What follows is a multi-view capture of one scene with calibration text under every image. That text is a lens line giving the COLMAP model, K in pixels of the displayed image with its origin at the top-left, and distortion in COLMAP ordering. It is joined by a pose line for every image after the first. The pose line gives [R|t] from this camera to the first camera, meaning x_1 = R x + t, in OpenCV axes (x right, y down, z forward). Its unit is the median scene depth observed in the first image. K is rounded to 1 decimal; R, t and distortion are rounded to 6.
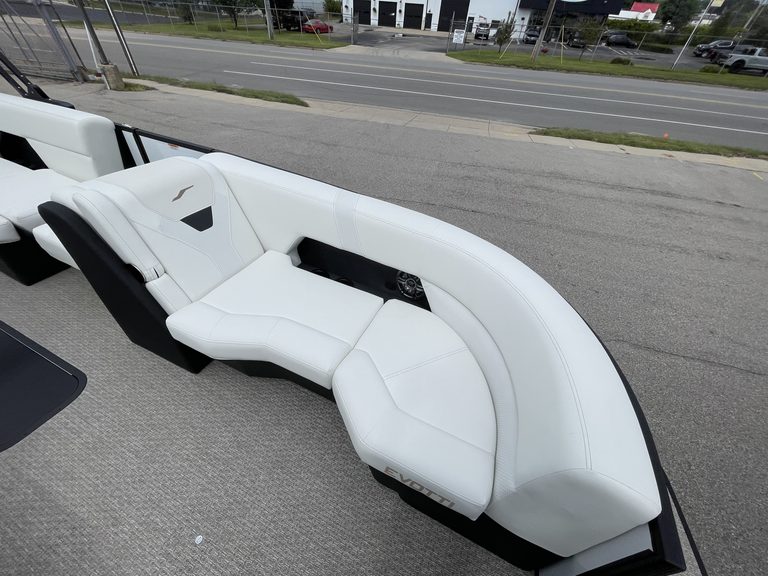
lens RADIAL K [[308.5, 0, 379.8], [0, 308.5, 287.9], [0, 0, 1]] dist [0.000152, -0.000178]
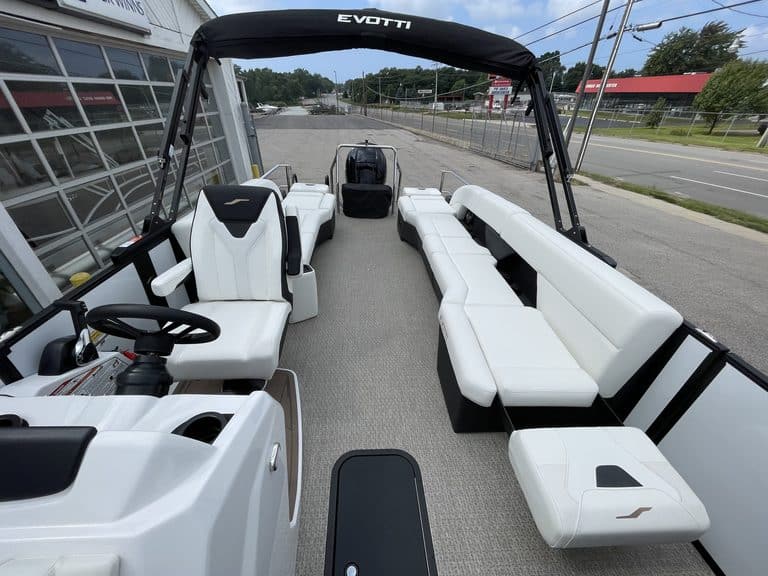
lens RADIAL K [[308.5, 0, 378.9], [0, 308.5, 289.0], [0, 0, 1]] dist [0.000152, -0.000178]
pose [[0.469427, 0.419806, -0.776789, -0.107047], [-0.579429, 0.810285, 0.087749, -0.042488], [0.666258, 0.408903, 0.623617, 0.020612]]
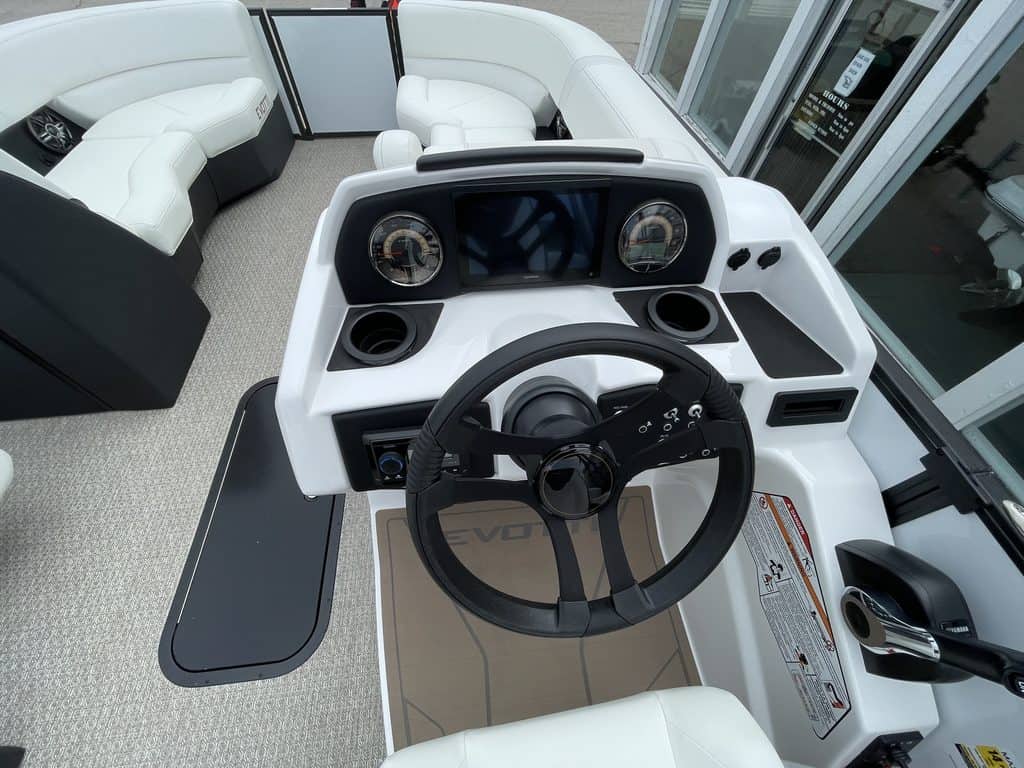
lens RADIAL K [[411.4, 0, 507.9], [0, 411.4, 385.1], [0, 0, 1]] dist [0.000152, -0.000178]
pose [[-0.510264, -0.739416, 0.439199, -0.195242], [0.510976, 0.150117, 0.846386, -0.027777], [-0.691762, 0.656300, 0.301224, 0.024627]]
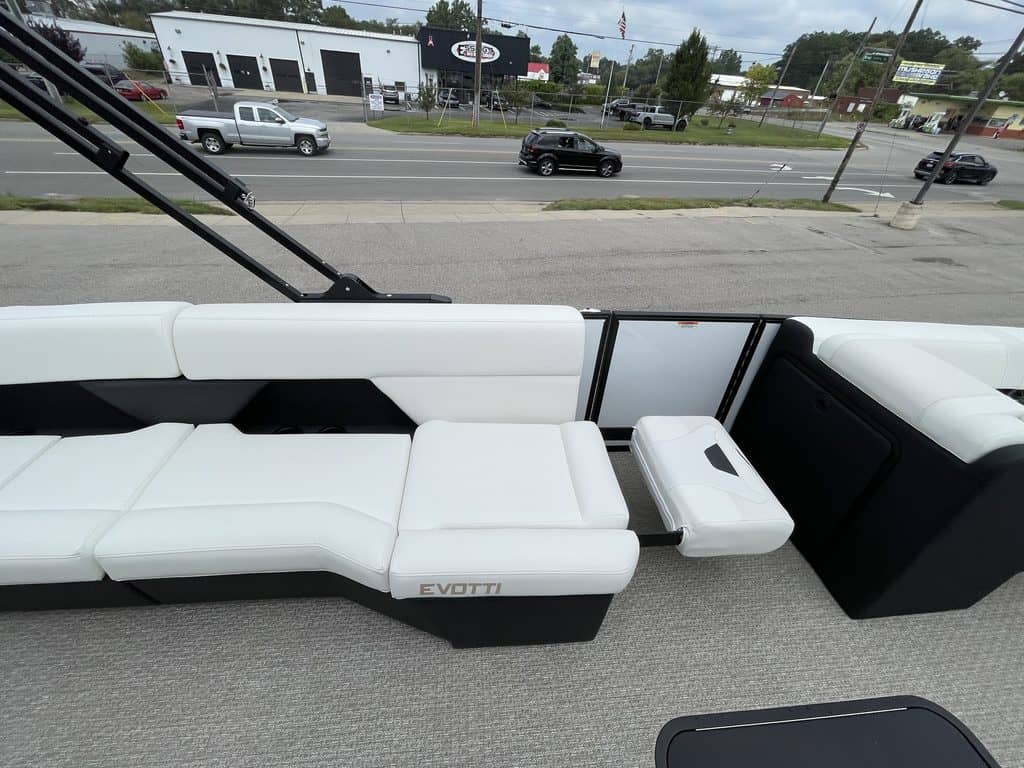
lens RADIAL K [[411.4, 0, 505.5], [0, 411.4, 384.6], [0, 0, 1]] dist [0.000152, -0.000178]
pose [[0.865549, -0.297275, 0.403054, -0.209684], [0.326671, 0.945128, -0.004433, -0.068375], [-0.379619, 0.135503, 0.915166, 0.052045]]
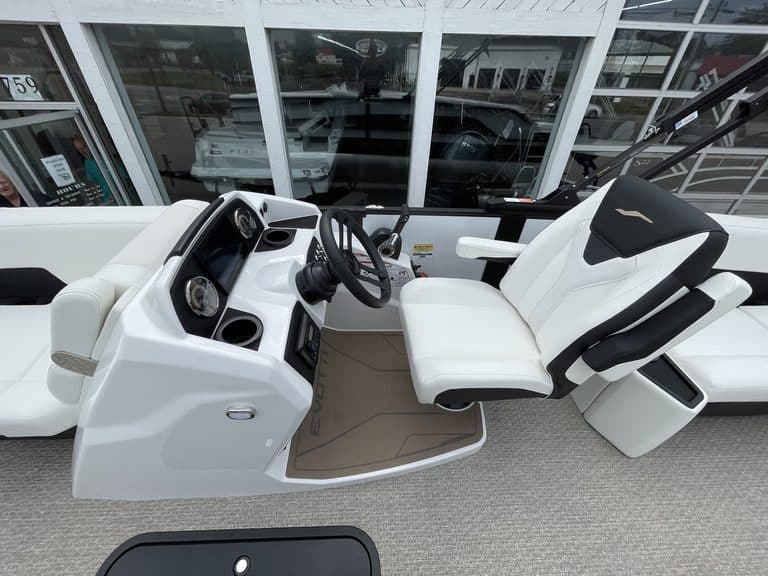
lens RADIAL K [[308.5, 0, 378.2], [0, 308.5, 289.1], [0, 0, 1]] dist [0.000152, -0.000178]
pose [[-0.887429, 0.215805, -0.407305, -0.160863], [-0.363511, 0.215671, 0.906281, -0.067288], [0.283424, 0.952321, -0.112945, 0.054366]]
